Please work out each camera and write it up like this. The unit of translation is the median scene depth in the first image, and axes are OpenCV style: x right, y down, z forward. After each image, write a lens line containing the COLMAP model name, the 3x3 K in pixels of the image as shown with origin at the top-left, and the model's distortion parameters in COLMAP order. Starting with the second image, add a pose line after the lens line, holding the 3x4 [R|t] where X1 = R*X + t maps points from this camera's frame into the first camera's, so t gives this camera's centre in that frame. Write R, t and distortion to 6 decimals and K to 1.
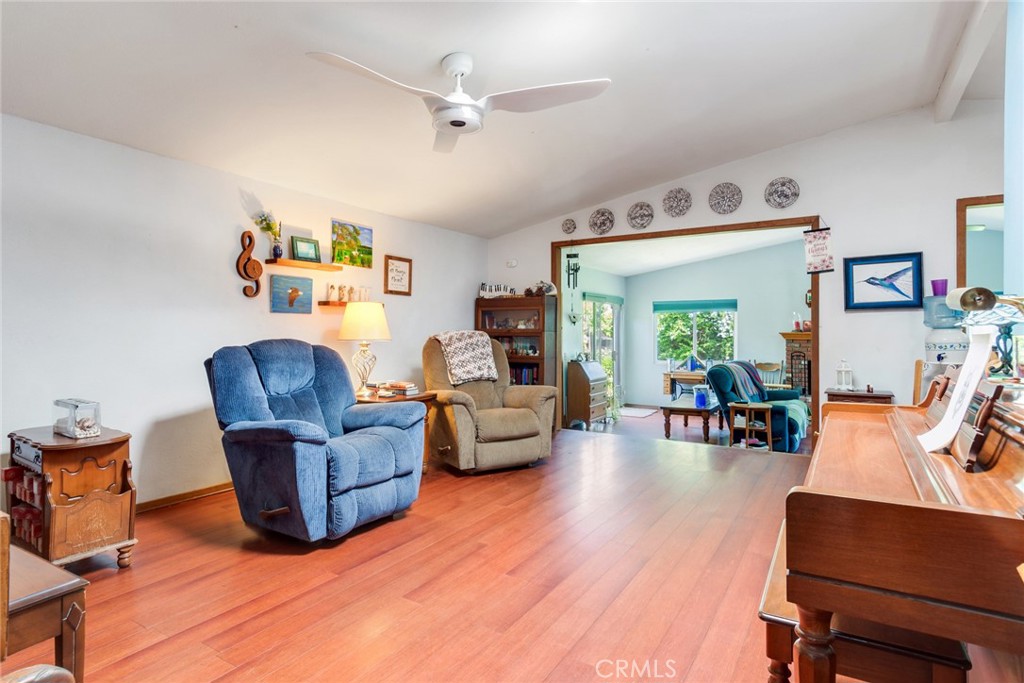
lens RADIAL K [[544.0, 0, 509.2], [0, 544.0, 330.7], [0, 0, 1]] dist [-0.001453, -0.001145]
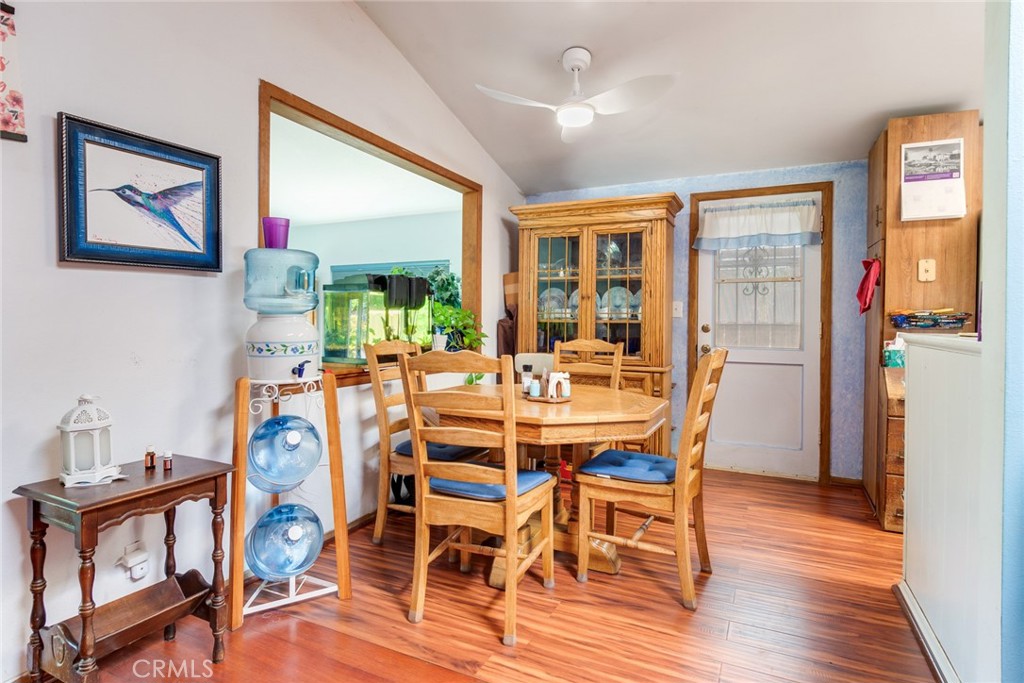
lens RADIAL K [[544.0, 0, 495.2], [0, 544.0, 324.9], [0, 0, 1]] dist [-0.001453, -0.001145]
pose [[-0.094099, -0.011872, 0.995492, 0.235233], [-0.016259, 0.999814, 0.010387, -0.001875], [-0.995430, -0.015208, -0.094275, 0.765336]]
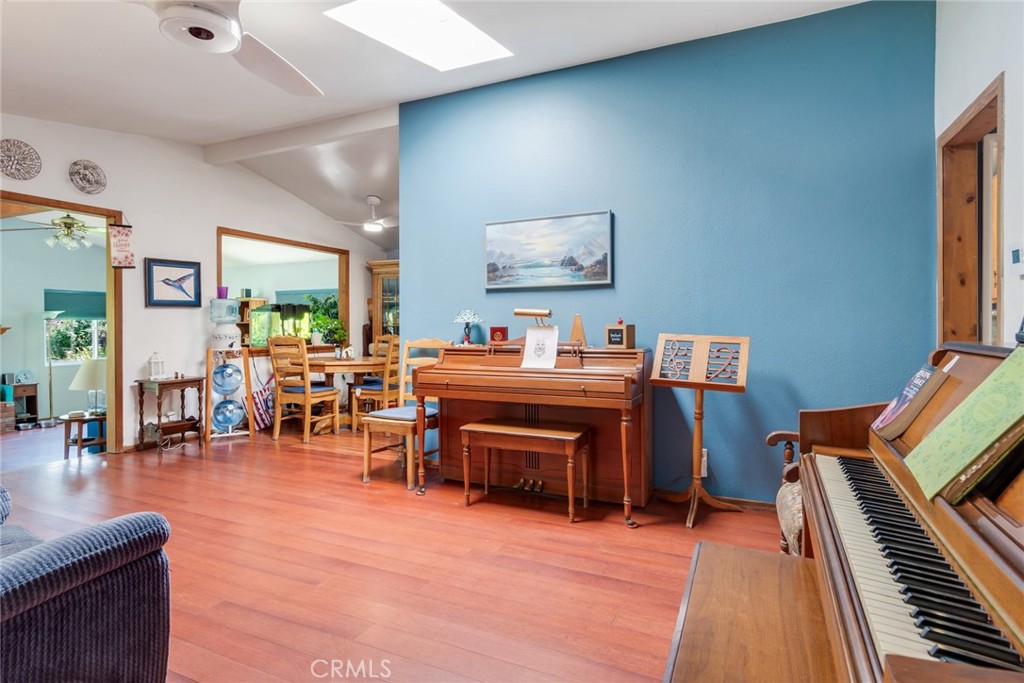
lens RADIAL K [[544.0, 0, 498.8], [0, 544.0, 328.3], [0, 0, 1]] dist [-0.001453, -0.001145]
pose [[-0.115627, -0.010141, 0.993241, -0.549811], [-0.007521, 0.999928, 0.009333, -0.009182], [-0.993264, -0.006391, -0.115695, 0.440650]]
